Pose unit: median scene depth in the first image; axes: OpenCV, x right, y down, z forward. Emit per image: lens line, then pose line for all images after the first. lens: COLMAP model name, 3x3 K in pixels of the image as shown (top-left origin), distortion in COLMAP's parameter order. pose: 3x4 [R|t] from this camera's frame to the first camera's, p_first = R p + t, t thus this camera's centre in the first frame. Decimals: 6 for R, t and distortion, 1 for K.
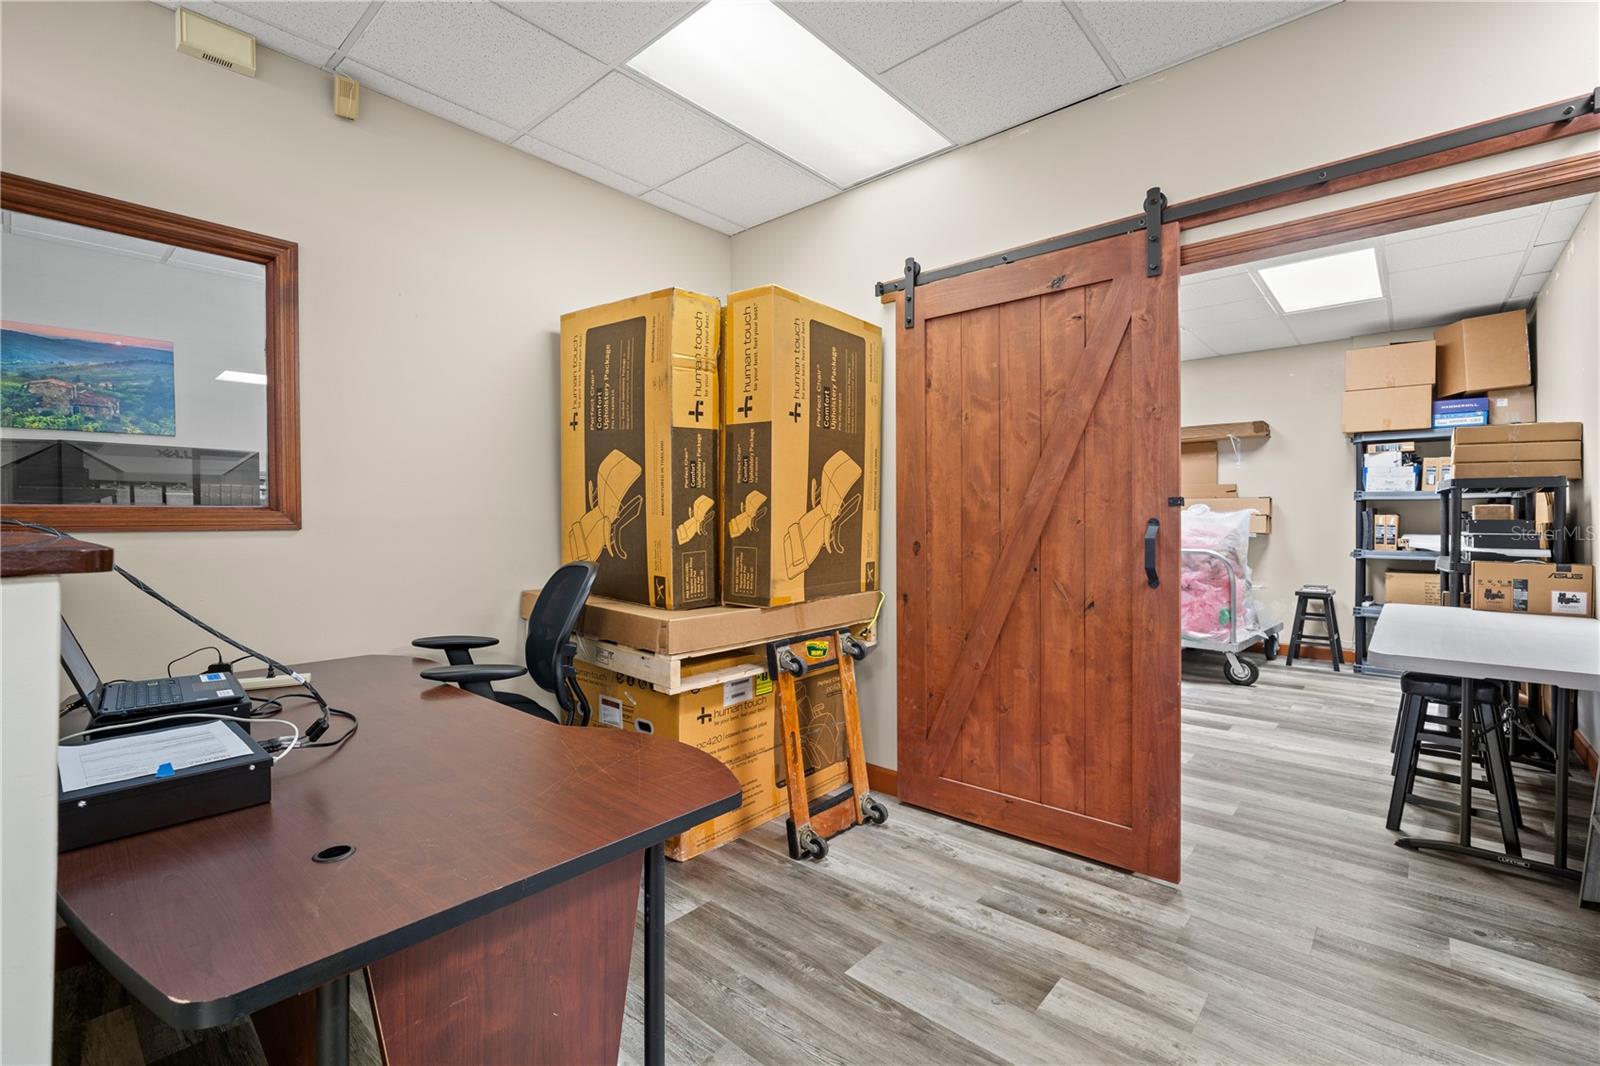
lens RADIAL K [[708.8, 0, 793.6], [0, 708.8, 520.4], [0, 0, 1]] dist [0.005068, -0.000597]
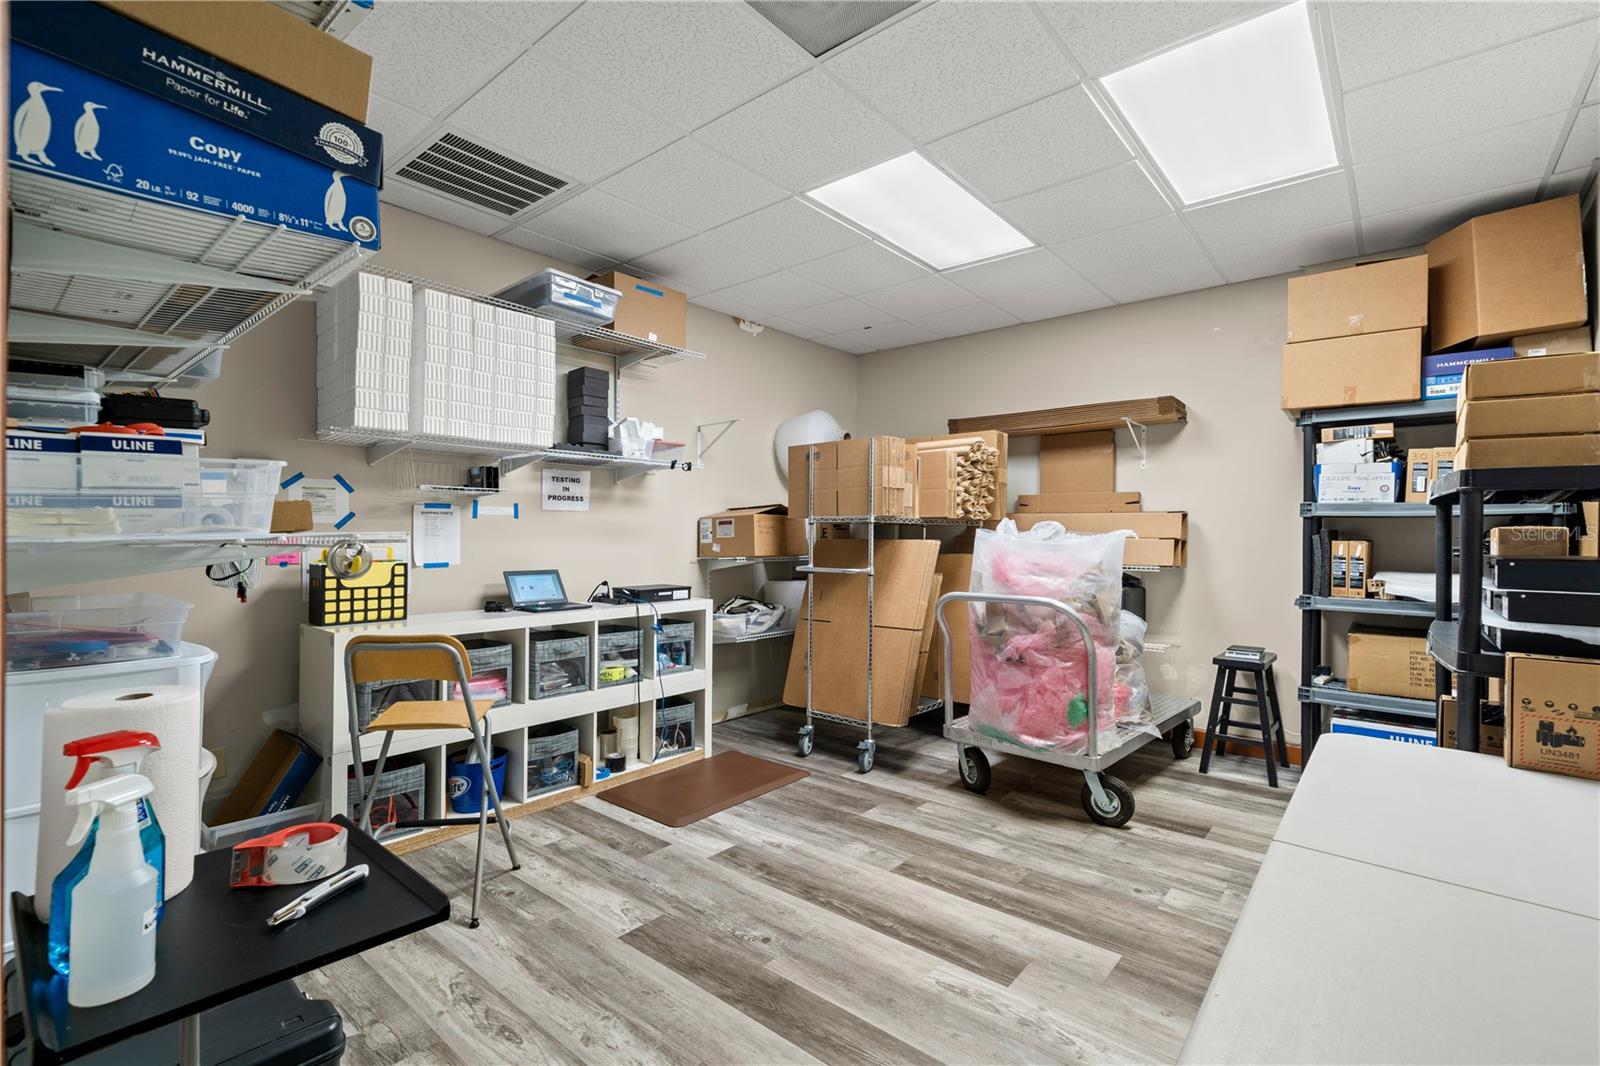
lens RADIAL K [[708.8, 0, 813.7], [0, 708.8, 531.0], [0, 0, 1]] dist [0.005068, -0.000597]
pose [[0.999704, 0.007951, 0.022990, 0.368573], [-0.007843, 0.999958, -0.004784, -0.010303], [-0.023027, 0.004603, 0.999724, 0.409169]]
